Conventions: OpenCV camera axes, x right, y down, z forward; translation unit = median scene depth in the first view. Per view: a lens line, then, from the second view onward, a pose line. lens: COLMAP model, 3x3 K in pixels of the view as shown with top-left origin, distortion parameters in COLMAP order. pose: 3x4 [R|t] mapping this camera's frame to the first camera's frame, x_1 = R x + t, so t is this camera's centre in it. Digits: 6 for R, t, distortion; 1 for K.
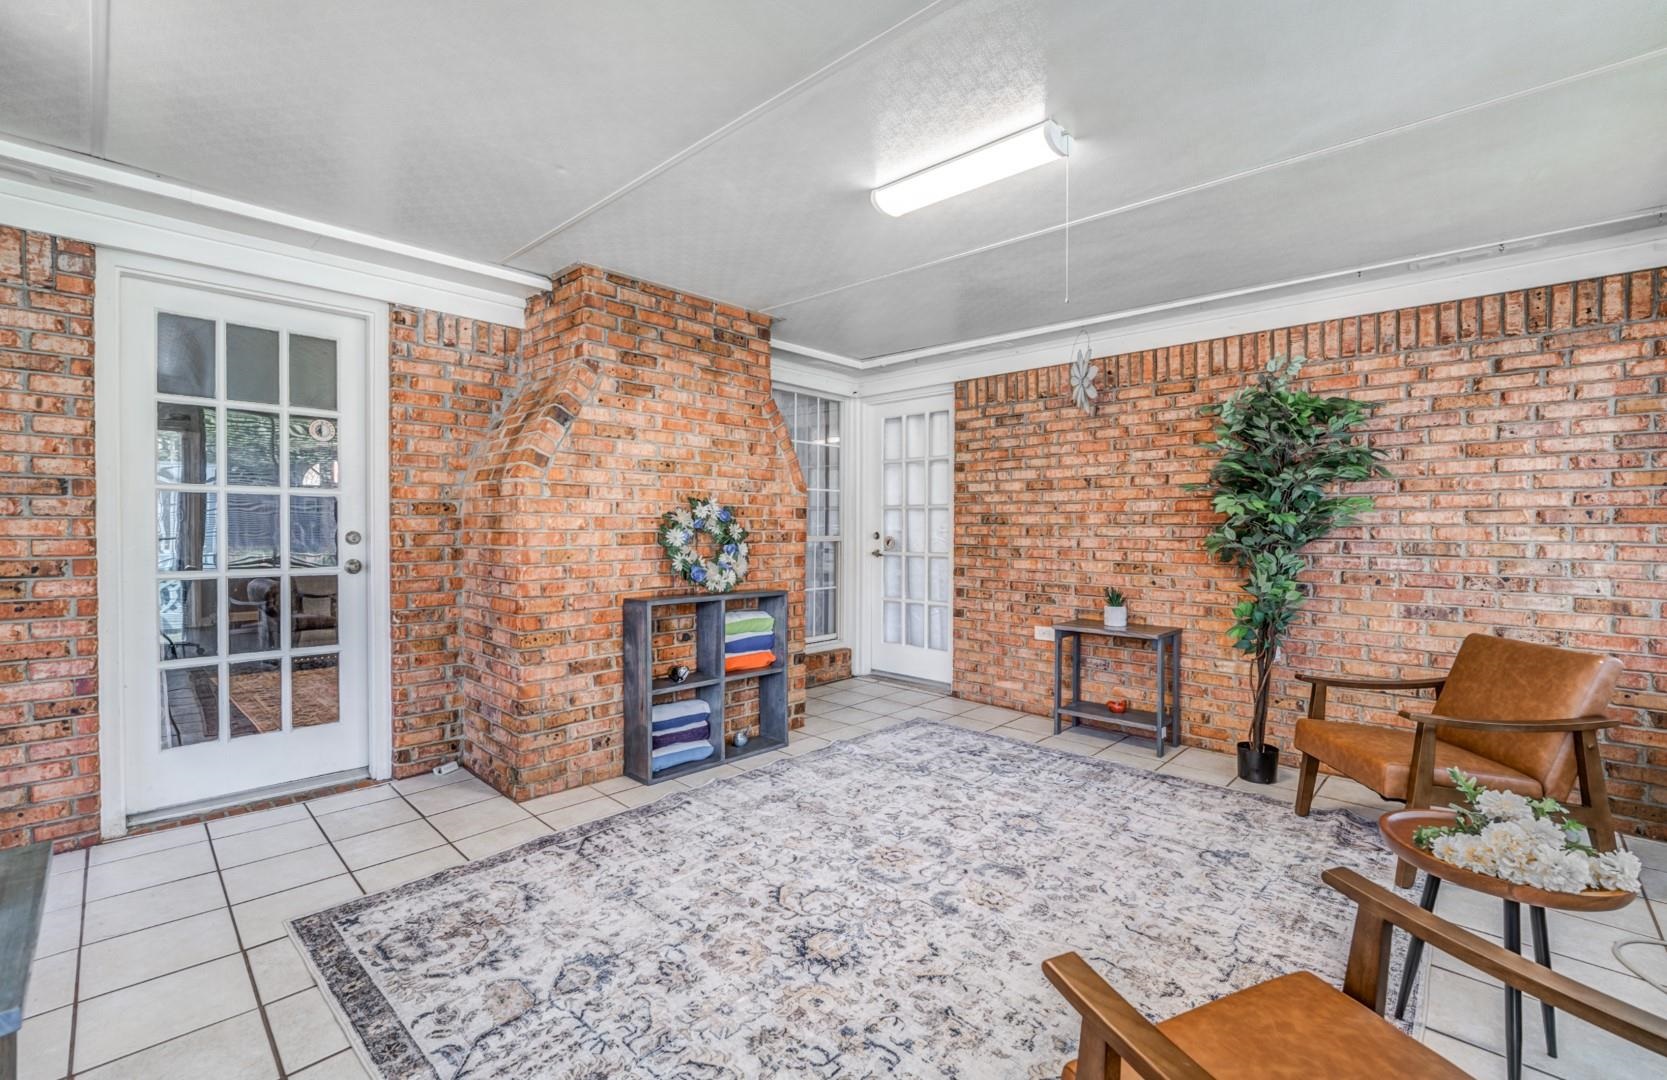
lens RADIAL K [[712.0, 0, 833.5], [0, 712.0, 540.0], [0, 0, 1]] dist [-0.009215, -0.000194]
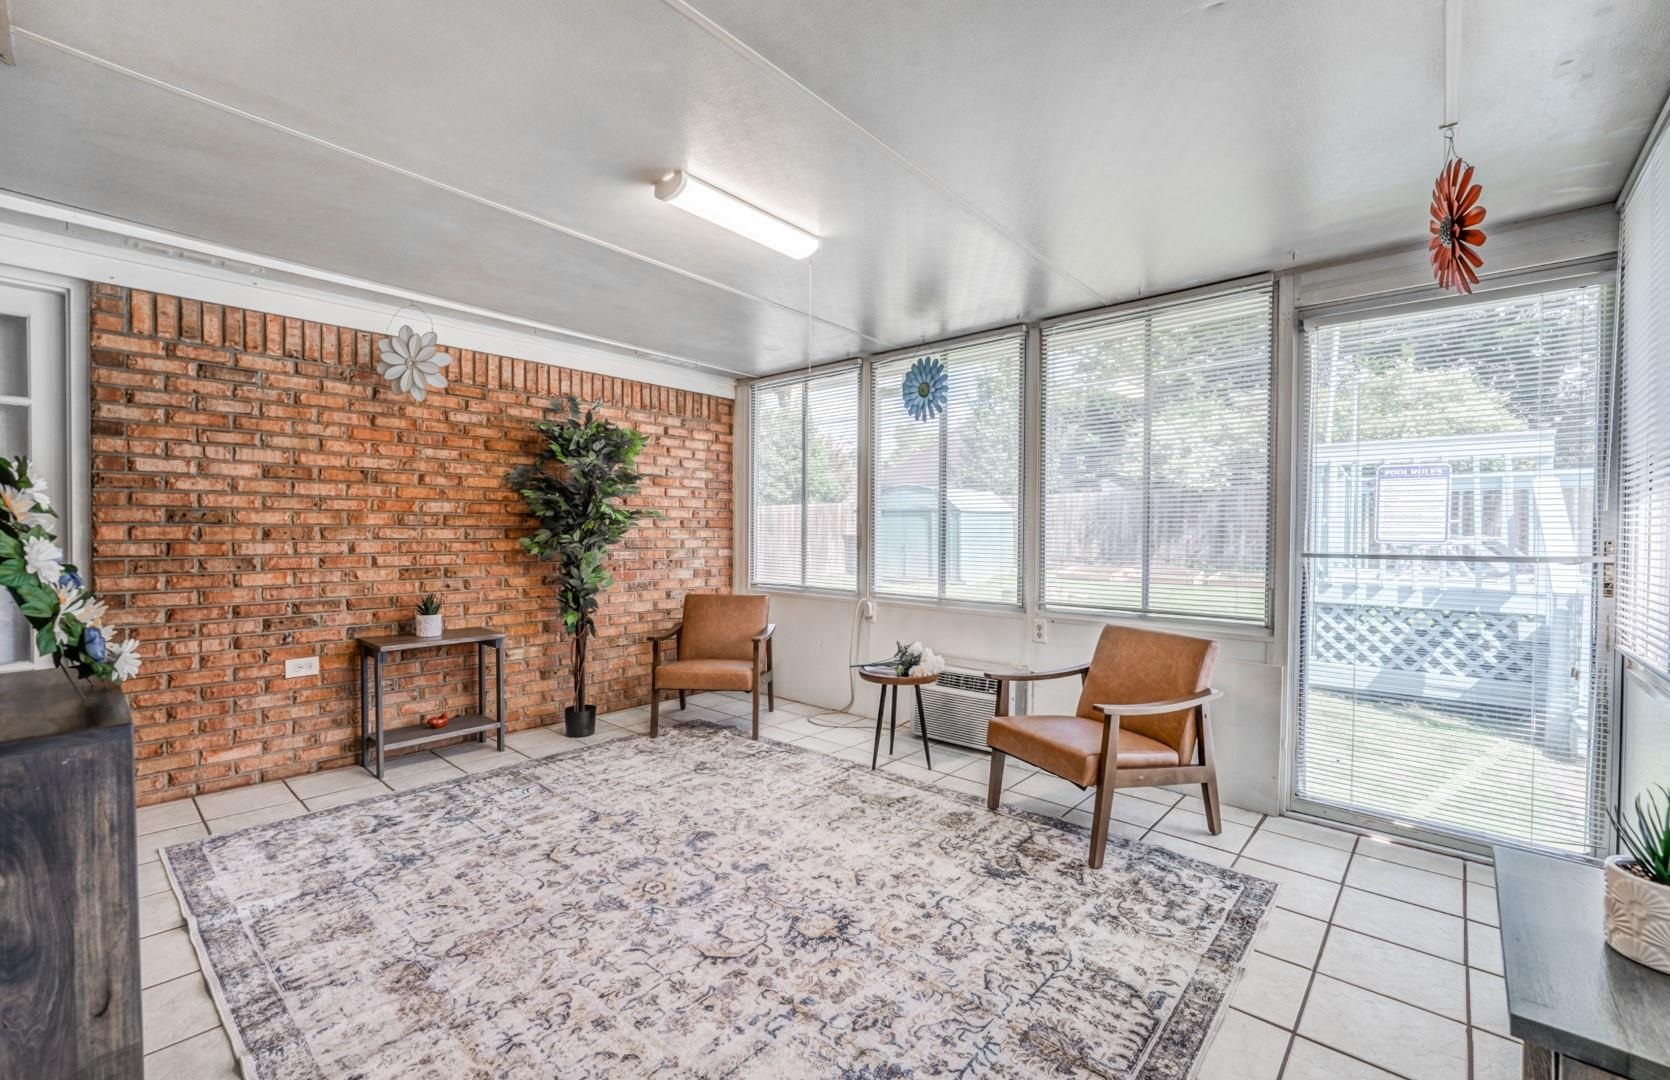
lens RADIAL K [[703.8, 0, 835.0], [0, 703.8, 540.0], [0, 0, 1]] dist [-0.012212, 0.000101]
pose [[-0.040082, -0.016353, 0.999063, -0.535543], [0.011520, 0.999792, 0.016828, -0.013073], [-0.999130, 0.012183, -0.039885, 0.512895]]
